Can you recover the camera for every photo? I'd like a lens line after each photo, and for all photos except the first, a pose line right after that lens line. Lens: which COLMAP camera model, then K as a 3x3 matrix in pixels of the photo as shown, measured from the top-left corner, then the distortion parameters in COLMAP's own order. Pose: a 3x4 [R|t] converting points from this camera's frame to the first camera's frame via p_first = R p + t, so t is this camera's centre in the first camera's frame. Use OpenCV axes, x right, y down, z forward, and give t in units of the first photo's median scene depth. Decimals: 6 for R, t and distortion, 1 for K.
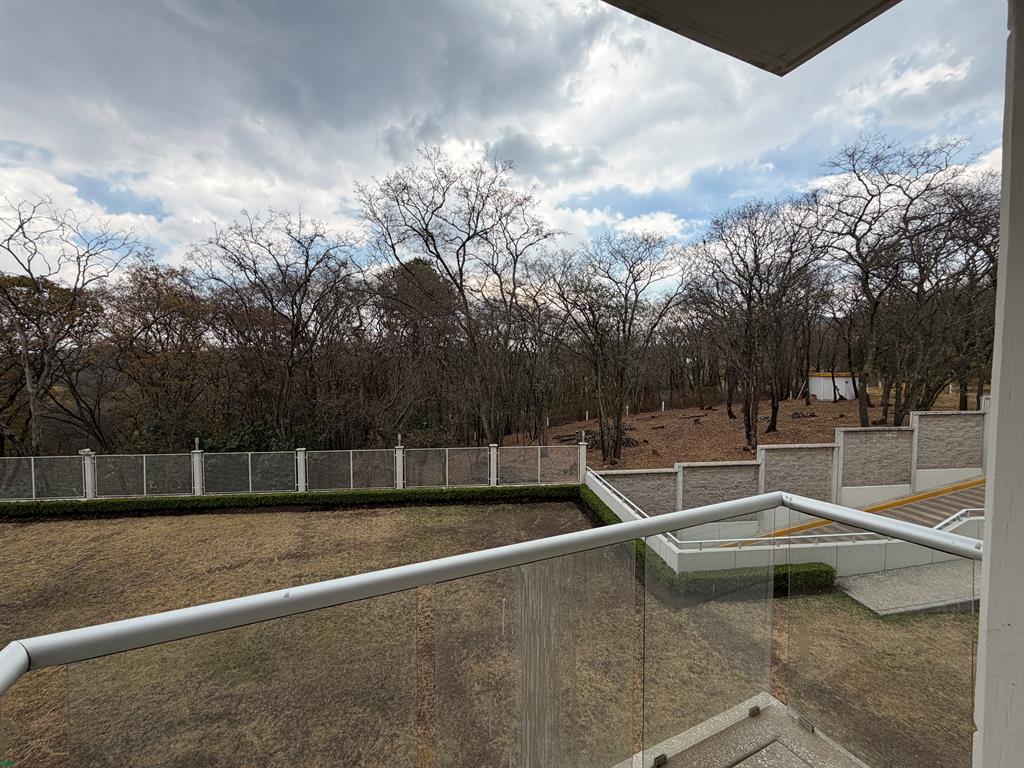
lens RADIAL K [[407.2, 0, 509.4], [0, 407.2, 379.3], [0, 0, 1]] dist [-0.000626, -0.000179]
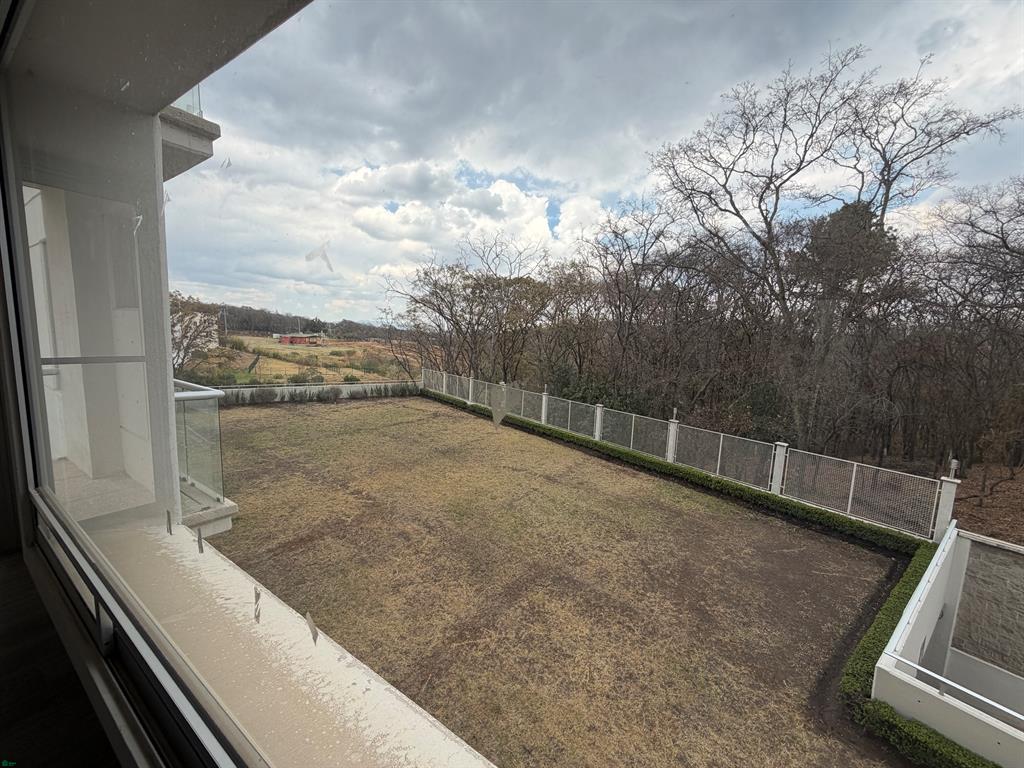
lens RADIAL K [[411.0, 0, 508.3], [0, 411.0, 383.9], [0, 0, 1]] dist [0.001465, -0.000018]
pose [[0.519308, 0.130554, -0.844556, 0.342531], [-0.067376, 0.991441, 0.111831, -0.005486], [0.851927, -0.001172, 0.523659, 0.135438]]
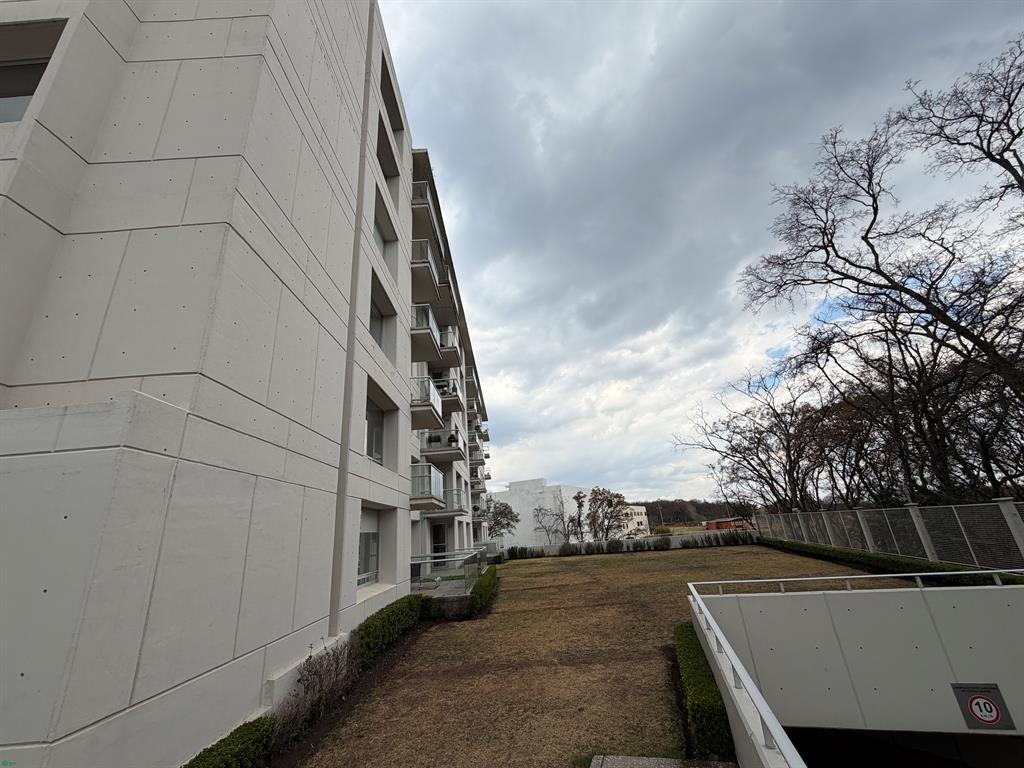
lens RADIAL K [[407.2, 0, 509.3], [0, 407.2, 383.2], [0, 0, 1]] dist [0.000865, -0.000009]
pose [[-0.409427, -0.281288, -0.867898, 0.782694], [0.048236, 0.943280, -0.328475, 0.163625], [0.911067, -0.176351, -0.372637, 0.610194]]
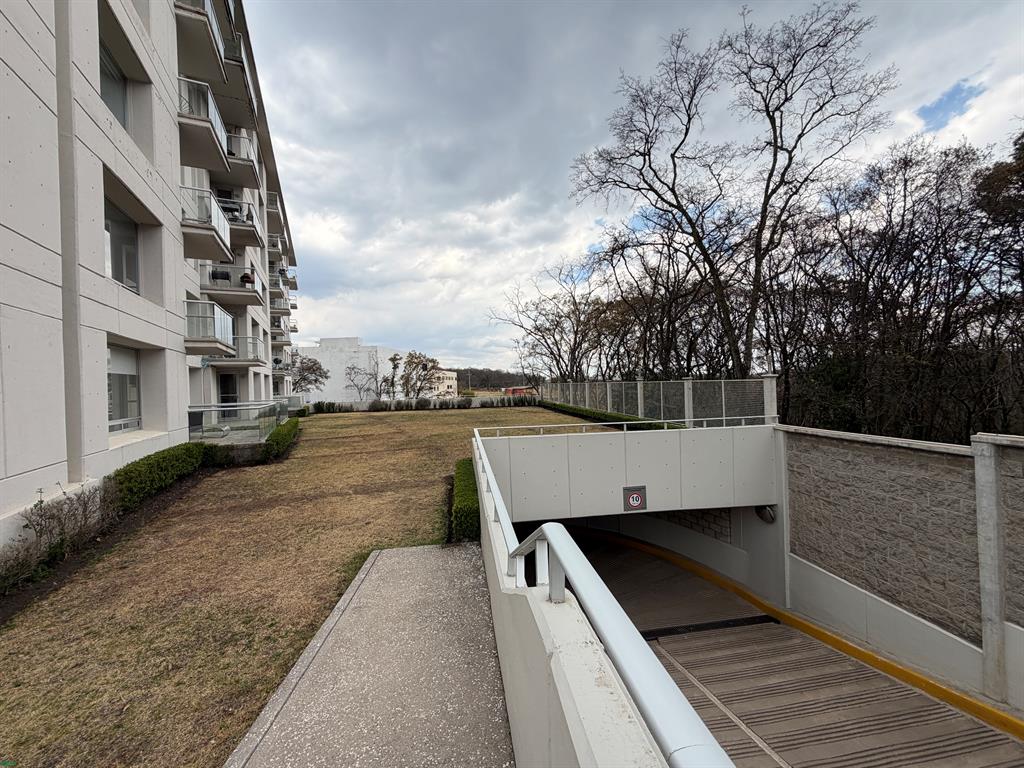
lens RADIAL K [[407.4, 0, 508.8], [0, 407.4, 383.7], [0, 0, 1]] dist [0.000514, -0.000094]
pose [[0.014599, 0.001137, -0.999893, 0.786251], [-0.004971, 0.999987, 0.001064, 0.174087], [0.999881, 0.004955, 0.014605, 0.621077]]
